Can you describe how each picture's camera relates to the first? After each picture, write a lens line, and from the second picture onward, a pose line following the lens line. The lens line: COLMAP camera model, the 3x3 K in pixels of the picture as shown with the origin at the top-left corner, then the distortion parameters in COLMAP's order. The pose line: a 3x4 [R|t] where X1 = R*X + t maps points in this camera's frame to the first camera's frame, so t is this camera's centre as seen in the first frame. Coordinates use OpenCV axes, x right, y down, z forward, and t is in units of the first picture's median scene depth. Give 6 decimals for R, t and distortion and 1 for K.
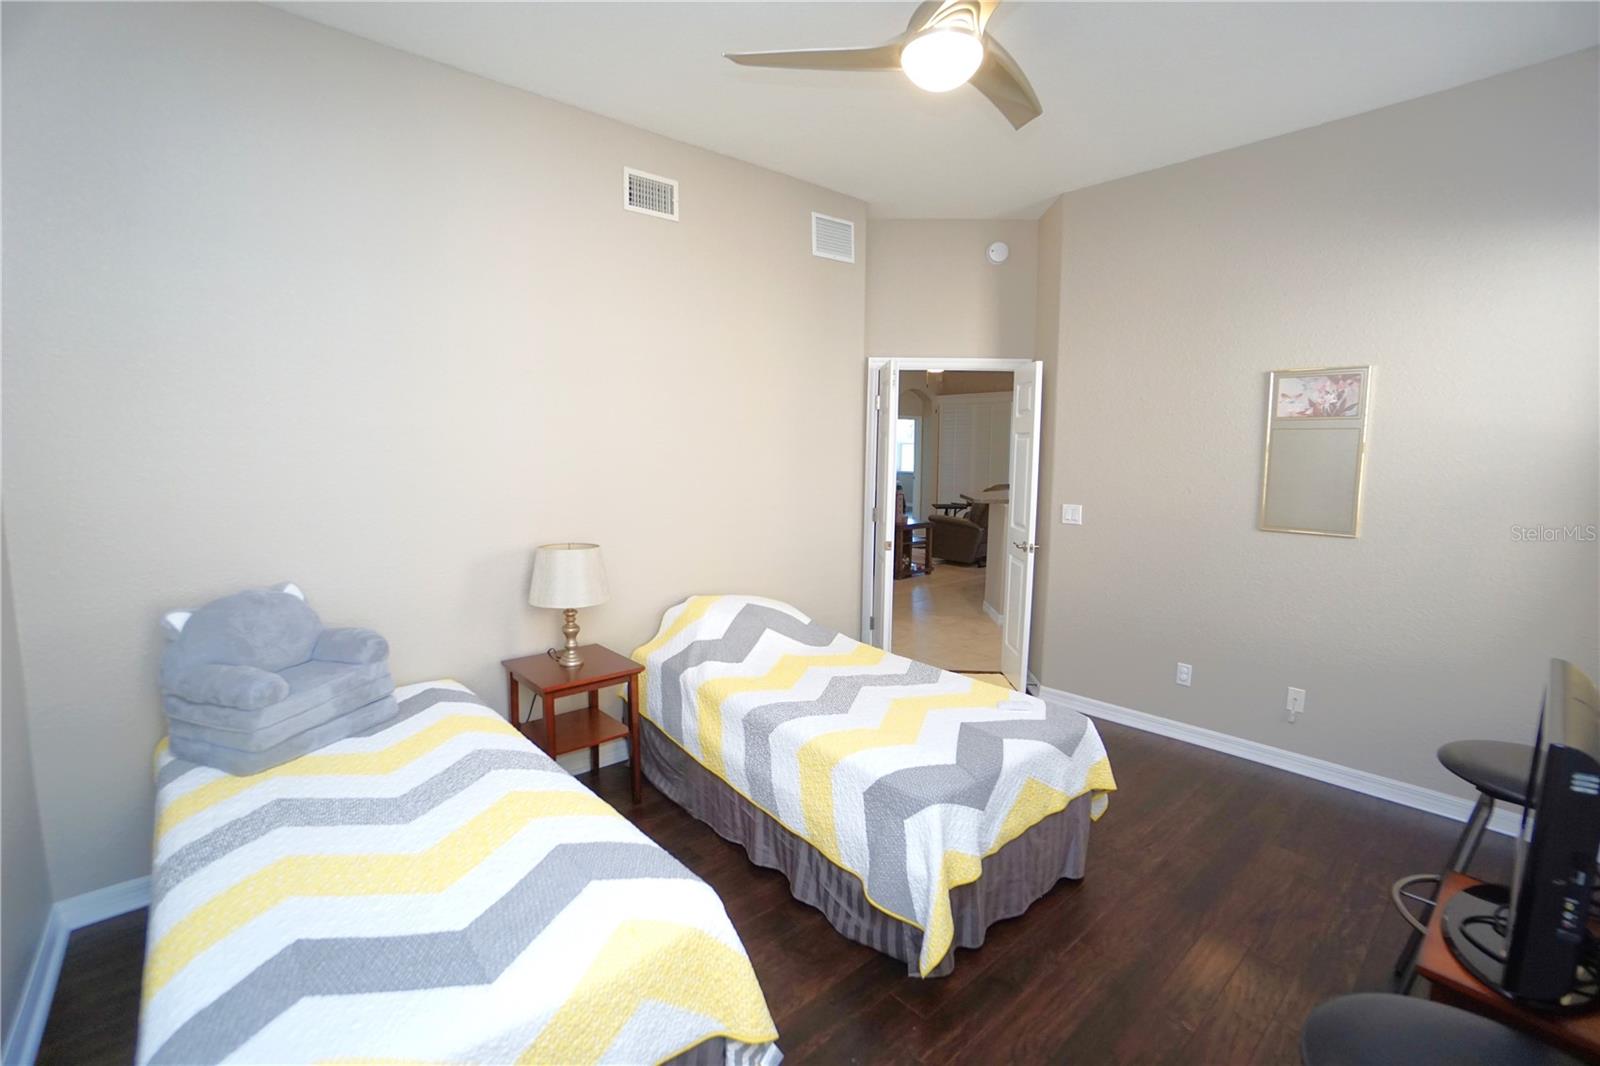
lens RADIAL K [[683.2, 0, 786.9], [0, 683.2, 531.8], [0, 0, 1]] dist [-0.022933, 0.000143]
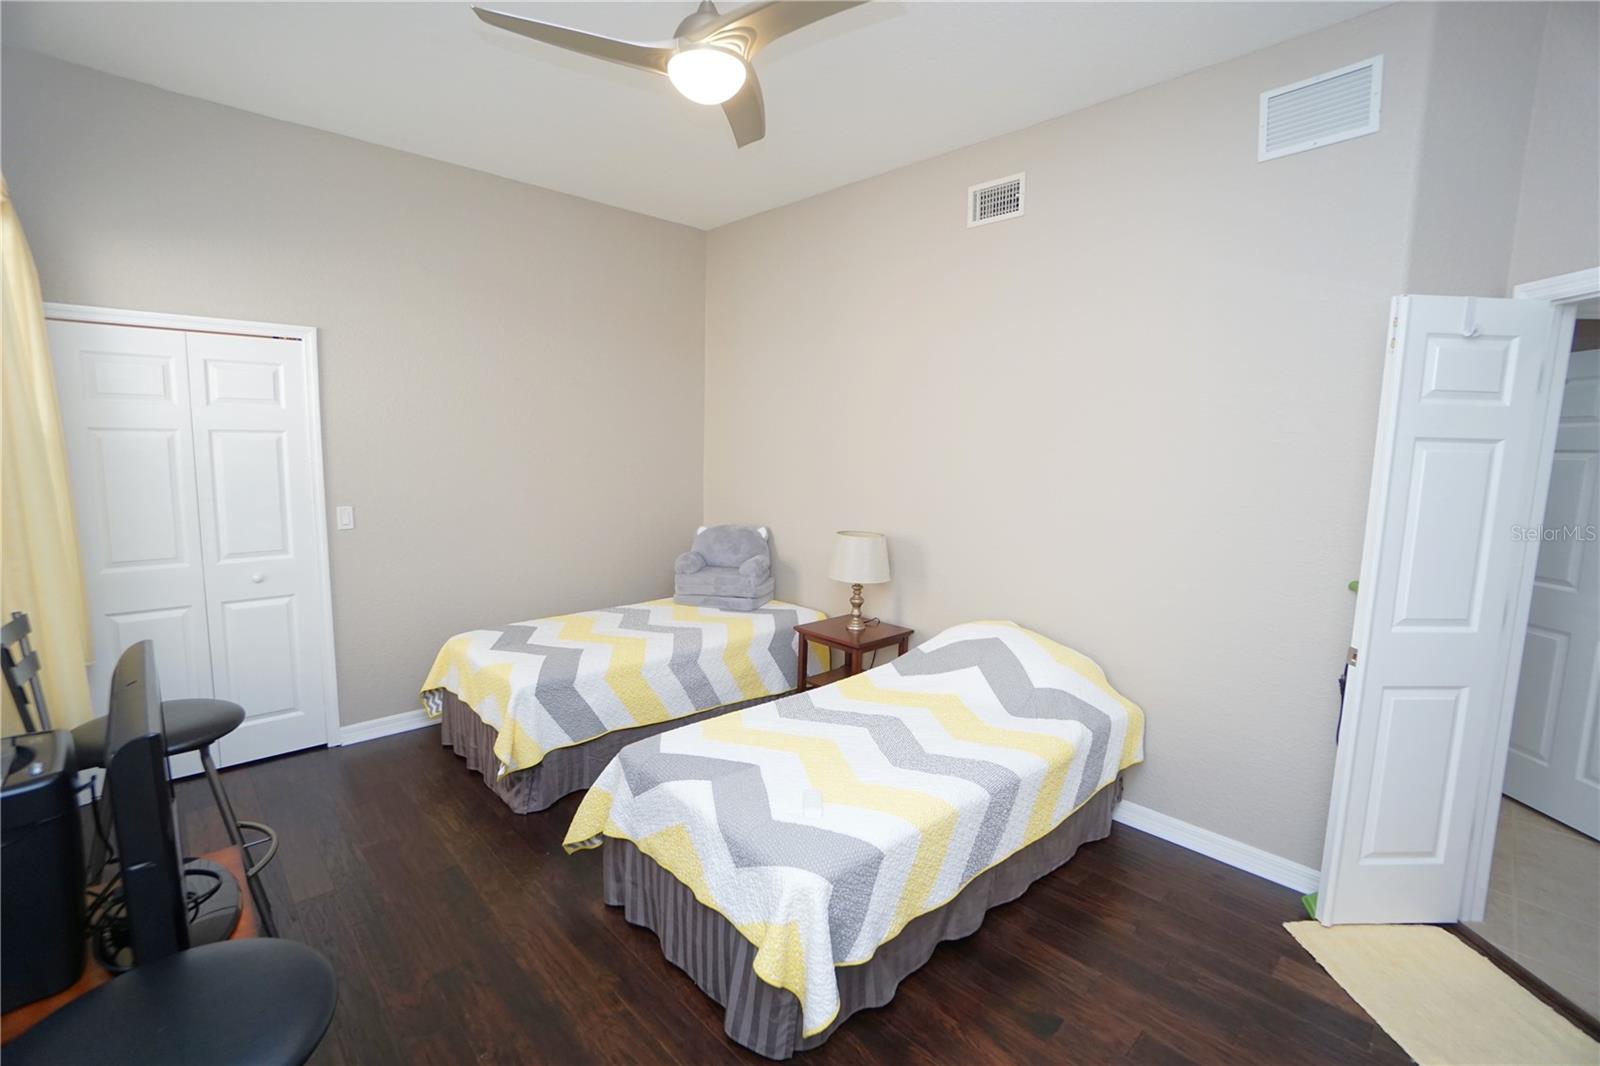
lens RADIAL K [[705.5, 0, 777.3], [0, 705.5, 522.5], [0, 0, 1]] dist [-0.069017, 0.023592]
pose [[0.042798, 0.101054, -0.993960, 0.913494], [-0.147752, 0.984572, 0.093738, -0.091167], [0.988098, 0.142847, 0.057068, 0.764466]]
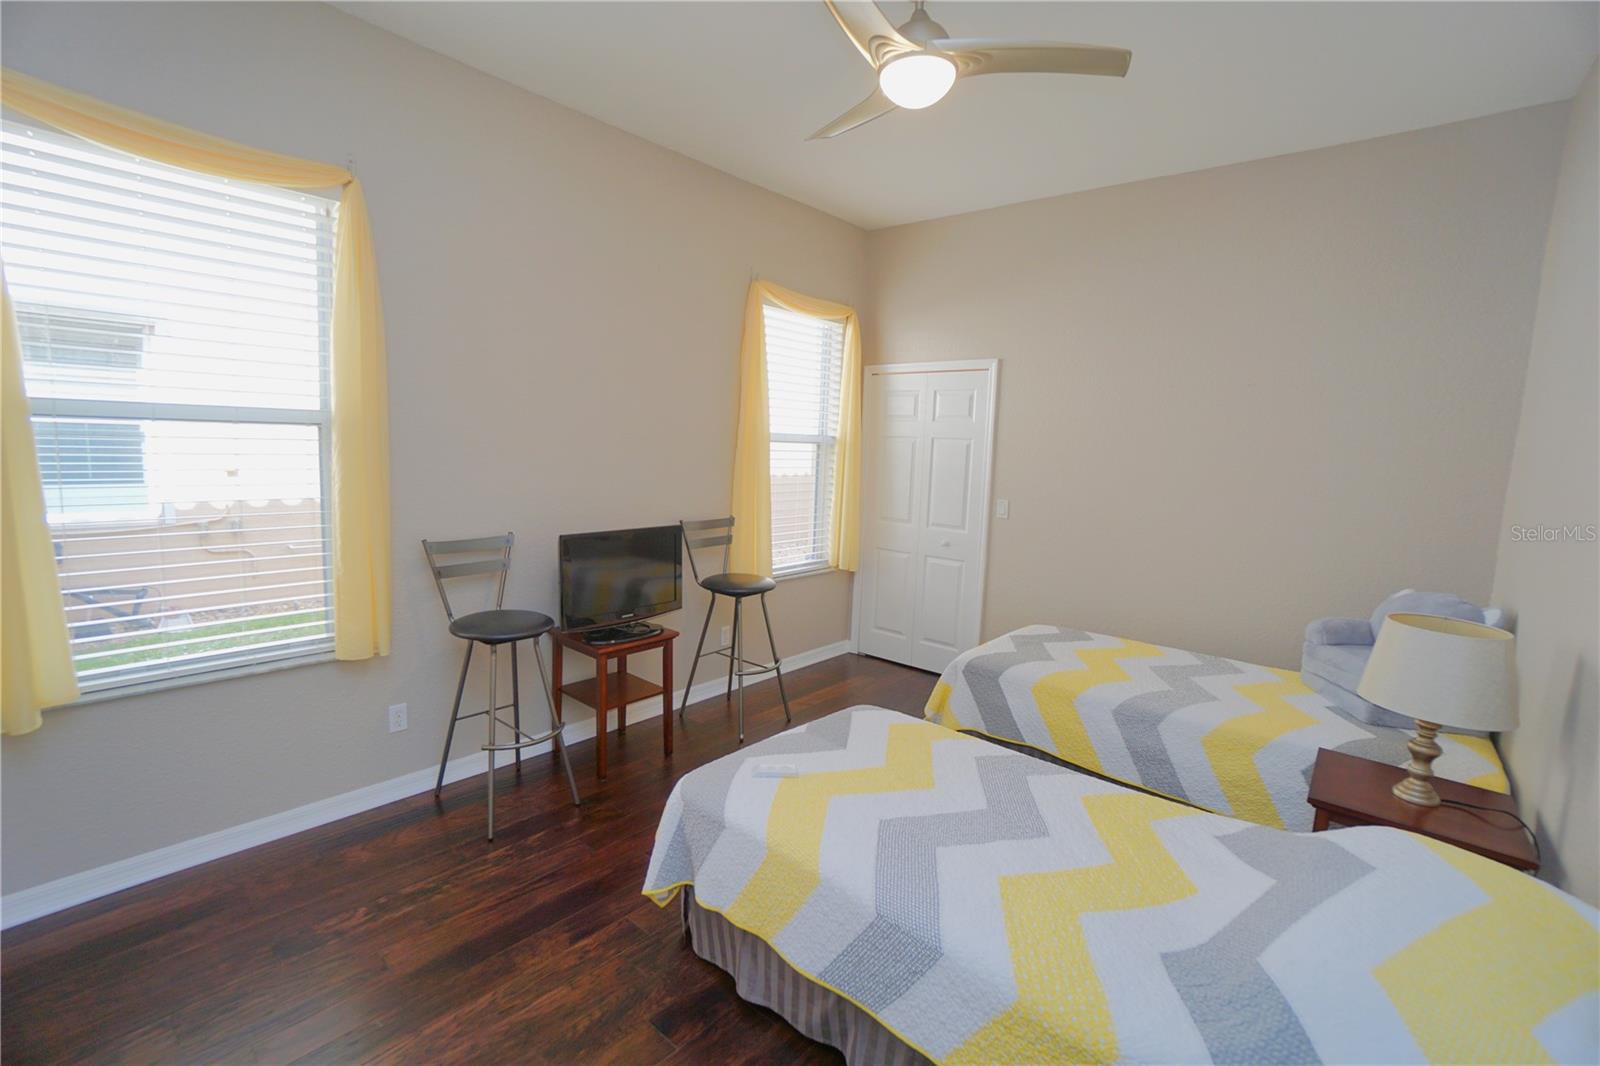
lens RADIAL K [[705.5, 0, 777.3], [0, 705.5, 522.5], [0, 0, 1]] dist [-0.069017, 0.023592]
pose [[-0.989197, -0.030160, -0.143454, 0.392110], [-0.064325, 0.968663, 0.239905, -0.178058], [0.131723, 0.246541, -0.960139, 1.474676]]
